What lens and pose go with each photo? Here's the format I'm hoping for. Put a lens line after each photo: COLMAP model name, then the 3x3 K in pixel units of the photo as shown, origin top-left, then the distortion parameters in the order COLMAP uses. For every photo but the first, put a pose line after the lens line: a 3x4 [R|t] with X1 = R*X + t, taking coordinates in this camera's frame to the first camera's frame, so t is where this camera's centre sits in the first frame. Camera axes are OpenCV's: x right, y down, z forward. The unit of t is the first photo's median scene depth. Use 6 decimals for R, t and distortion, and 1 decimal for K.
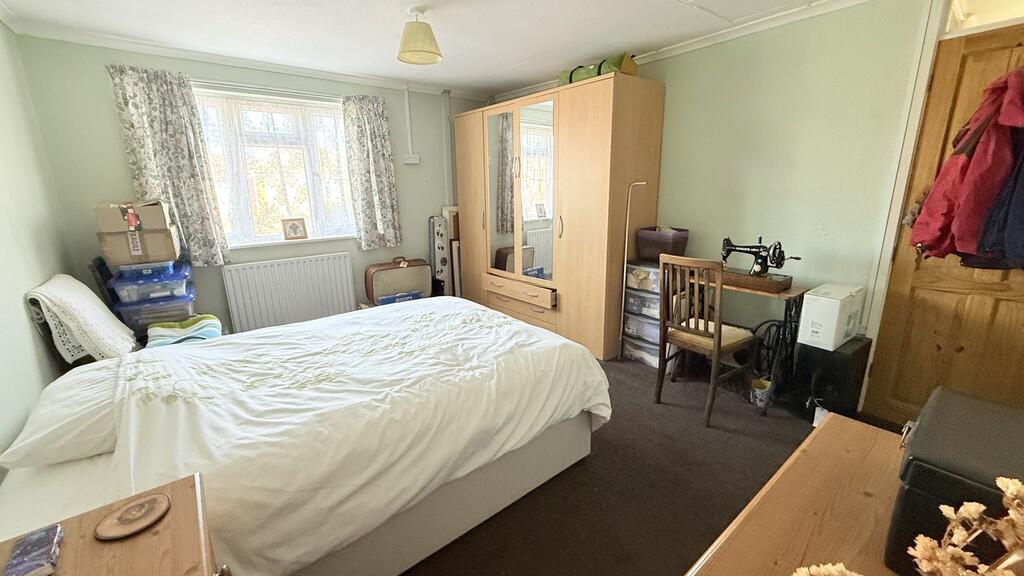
lens RADIAL K [[409.7, 0, 509.1], [0, 409.7, 287.5], [0, 0, 1]] dist [0.000777, 0.000163]
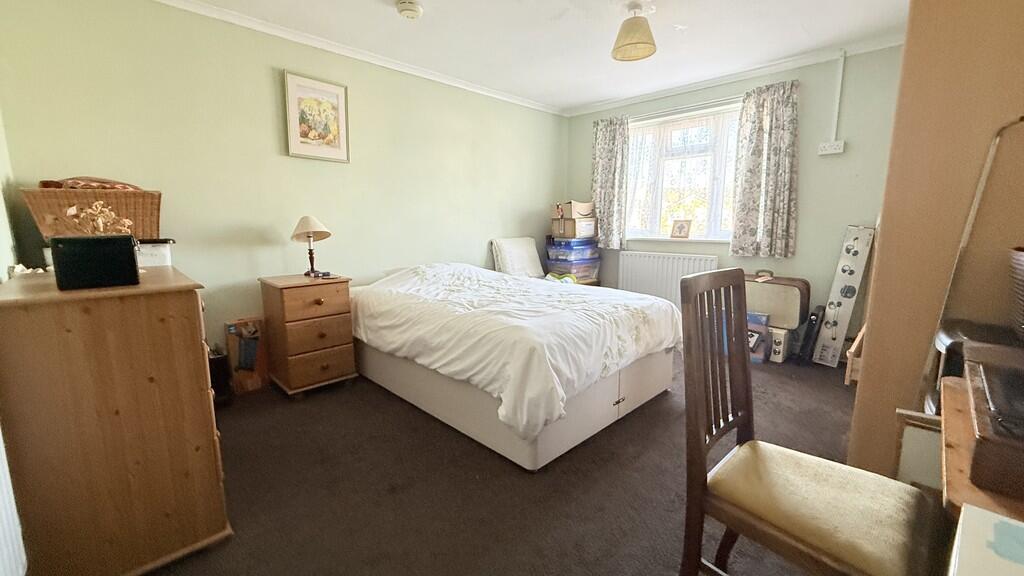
lens RADIAL K [[409.7, 0, 508.2], [0, 409.7, 287.0], [0, 0, 1]] dist [0.000777, 0.000163]
pose [[0.094281, 0.172803, -0.980434, 0.555111], [-0.239571, 0.959818, 0.146132, -0.042893], [0.966290, 0.221105, 0.131891, 0.440860]]
